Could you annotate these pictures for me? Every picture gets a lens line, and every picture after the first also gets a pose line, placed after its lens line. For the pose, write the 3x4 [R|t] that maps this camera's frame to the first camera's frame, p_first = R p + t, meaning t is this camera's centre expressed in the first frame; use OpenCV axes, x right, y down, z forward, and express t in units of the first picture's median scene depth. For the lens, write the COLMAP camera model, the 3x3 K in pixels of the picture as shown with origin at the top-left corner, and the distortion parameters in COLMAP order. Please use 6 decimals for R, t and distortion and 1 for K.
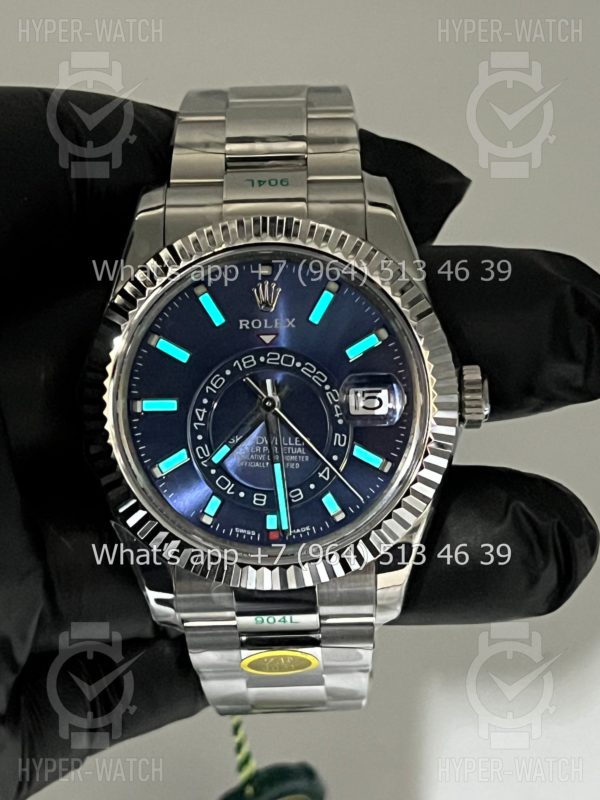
lens RADIAL K [[1827.4, 0, 300.0], [0, 1827.4, 400.0], [0, 0, 1]] dist [0.107967, -0.458141]
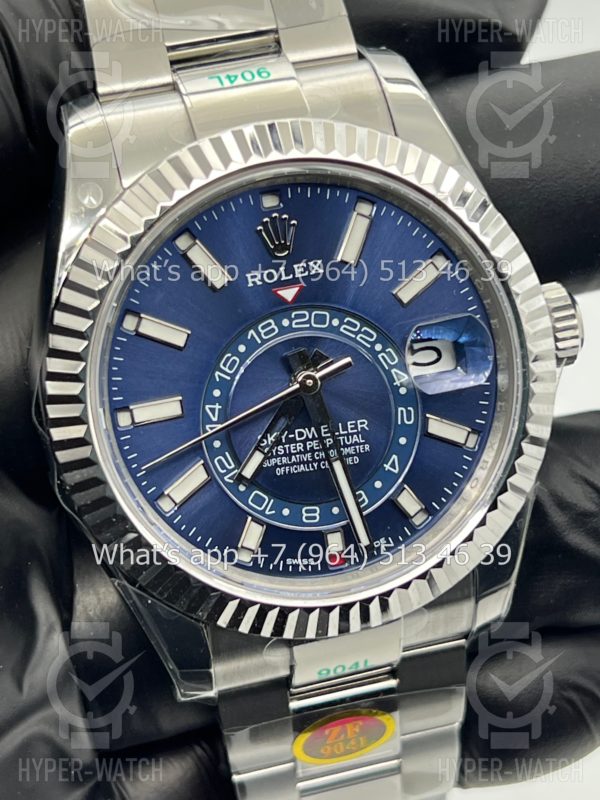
lens RADIAL K [[1827.4, 0, 300.0], [0, 1827.4, 400.0], [0, 0, 1]] dist [0.107967, -0.458141]
pose [[0.963690, -0.164982, 0.209956, -0.171567], [0.150797, 0.985160, 0.081979, -0.050621], [-0.220365, -0.047342, 0.974268, 0.295705]]
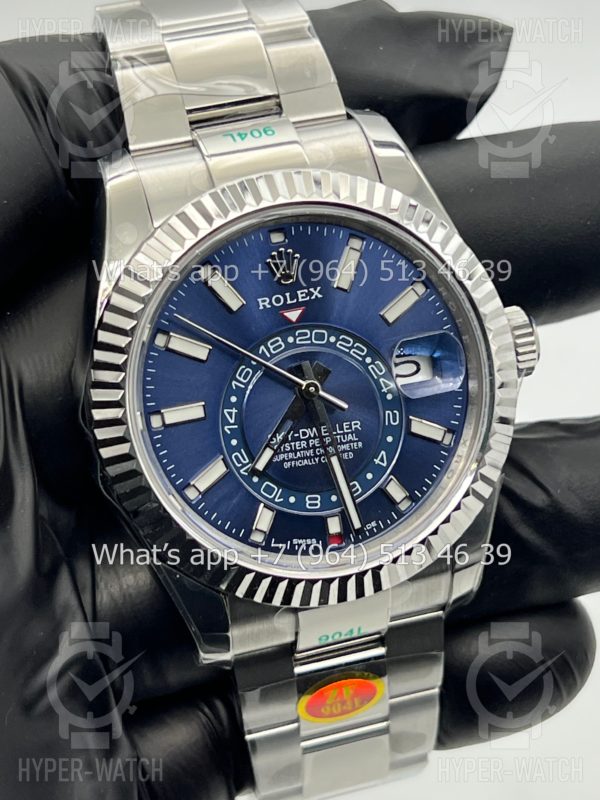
lens RADIAL K [[1827.4, 0, 300.0], [0, 1827.4, 400.0], [0, 0, 1]] dist [0.107967, -0.458141]
pose [[0.955389, -0.166297, 0.244084, -0.230230], [0.158417, 0.986017, 0.051712, -0.038161], [-0.249271, -0.010738, 0.968374, 0.169905]]
